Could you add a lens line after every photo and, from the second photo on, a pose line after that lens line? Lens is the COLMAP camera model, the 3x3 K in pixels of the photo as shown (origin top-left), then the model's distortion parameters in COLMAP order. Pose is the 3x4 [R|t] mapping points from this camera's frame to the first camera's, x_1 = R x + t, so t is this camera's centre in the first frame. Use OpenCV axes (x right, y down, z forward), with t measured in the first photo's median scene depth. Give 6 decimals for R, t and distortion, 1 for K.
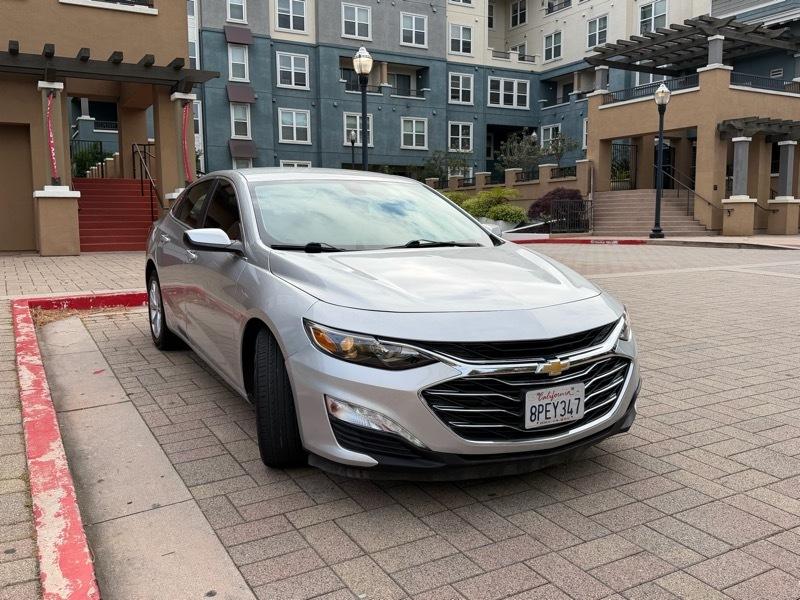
lens RADIAL K [[692.9, 0, 400.1], [0, 692.9, 298.2], [0, 0, 1]] dist [0.095624, -0.161382]
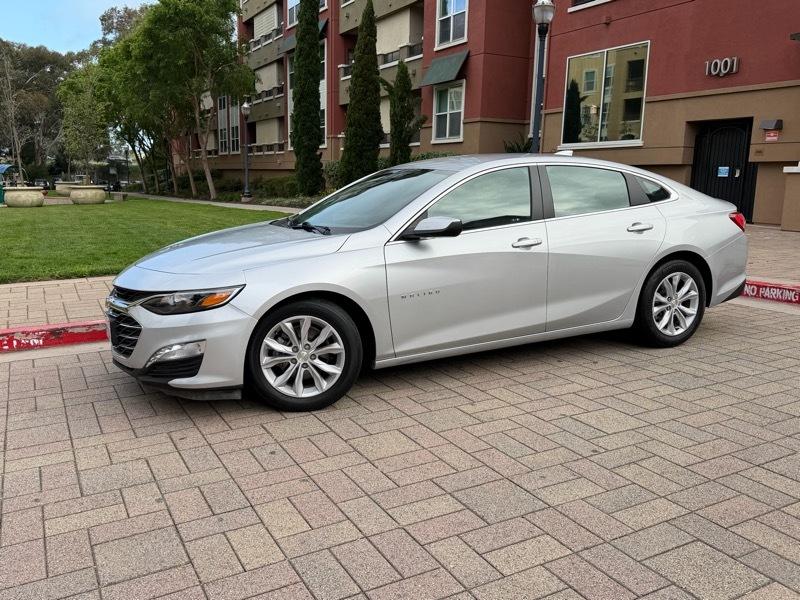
lens RADIAL K [[692.9, 0, 396.5], [0, 692.9, 316.3], [0, 0, 1]] dist [0.095624, -0.161382]
pose [[-0.027785, 0.197642, -0.979880, 0.220469], [-0.133615, 0.970728, 0.199585, -0.033302], [0.990644, 0.136473, -0.000564, 0.212158]]
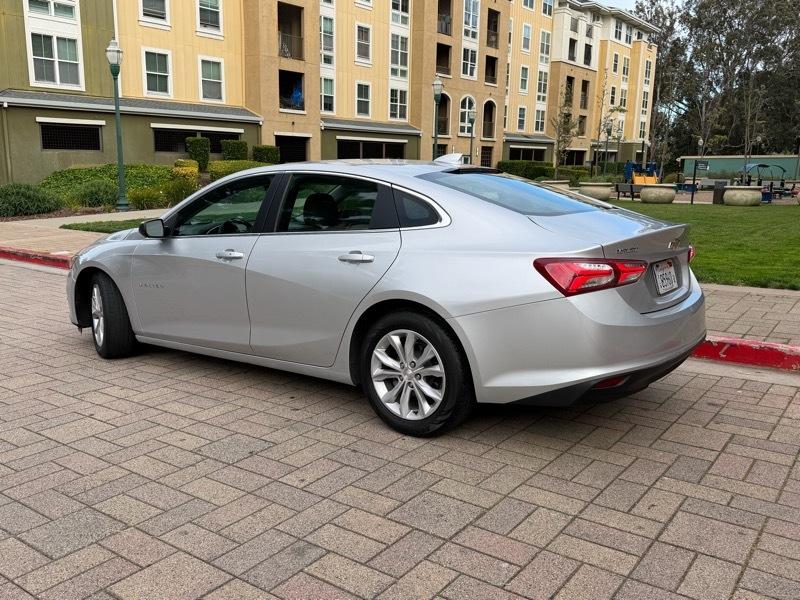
lens RADIAL K [[692.9, 0, 404.3], [0, 692.9, 306.5], [0, 0, 1]] dist [0.095624, -0.161382]
pose [[-0.909442, 0.075317, -0.408952, 0.047993], [-0.059972, 0.949422, 0.308223, -0.068600], [0.411482, 0.304836, -0.858928, 0.443256]]
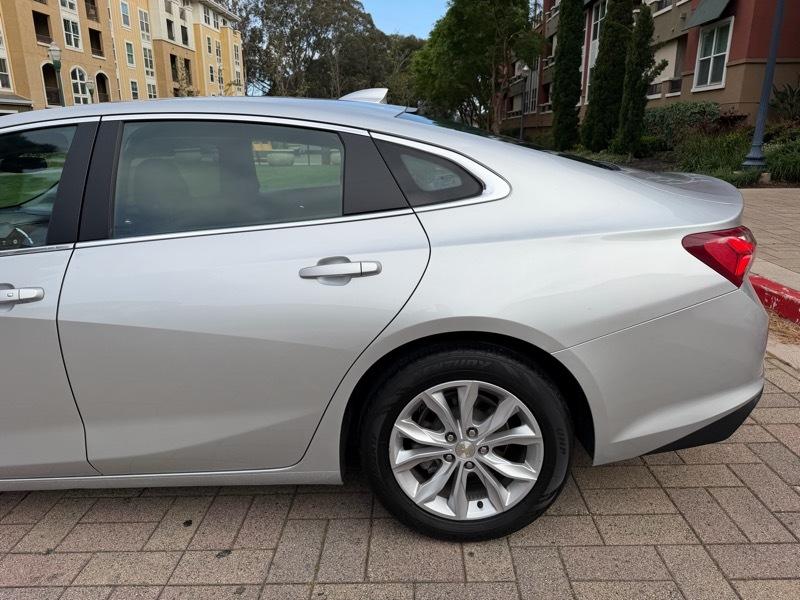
lens RADIAL K [[559.3, 0, 399.0], [0, 559.3, 296.7], [0, 0, 1]] dist [0.036683, -0.037159]
pose [[-0.516375, 0.248520, -0.819509, 0.046387], [-0.088387, 0.936387, 0.339657, -0.049571], [0.851789, 0.247824, -0.461561, 0.330090]]
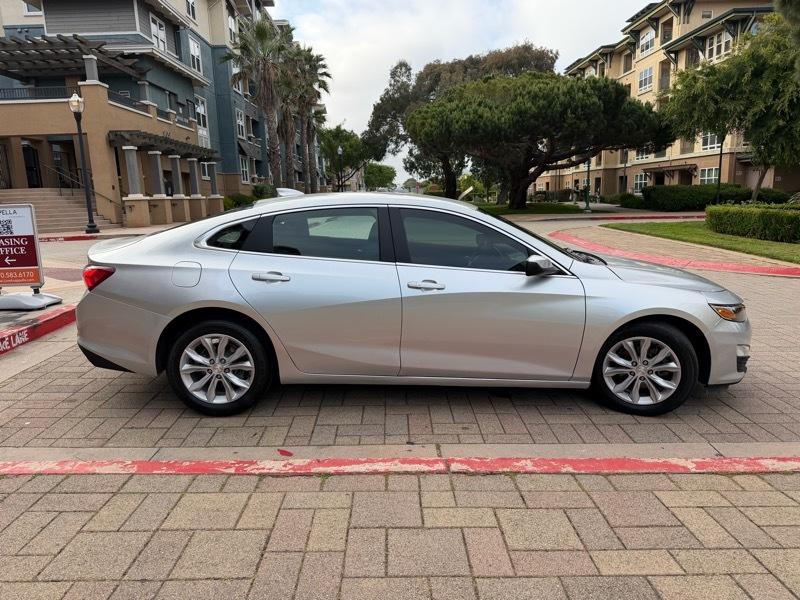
lens RADIAL K [[559.3, 0, 400.9], [0, 559.3, 301.6], [0, 0, 1]] dist [0.036683, -0.037159]
pose [[0.470169, -0.172838, 0.865487, -0.210413], [0.126934, 0.983684, 0.127486, -0.030353], [-0.873401, 0.049920, 0.484437, 0.134480]]
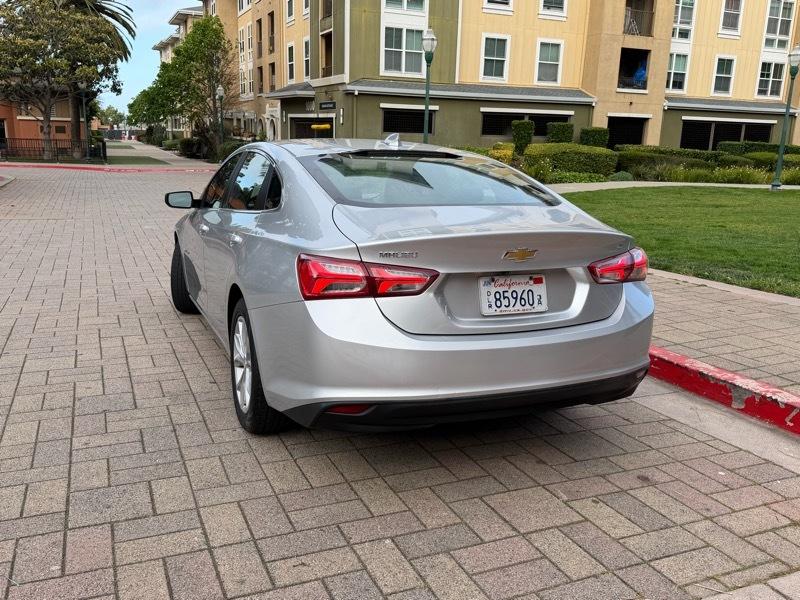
lens RADIAL K [[692.9, 0, 399.4], [0, 692.9, 301.4], [0, 0, 1]] dist [0.095624, -0.161382]
pose [[-0.994570, -0.045757, 0.093469, -0.068837], [-0.011068, 0.939566, 0.342188, -0.070295], [-0.103478, 0.339296, -0.934971, 0.446111]]
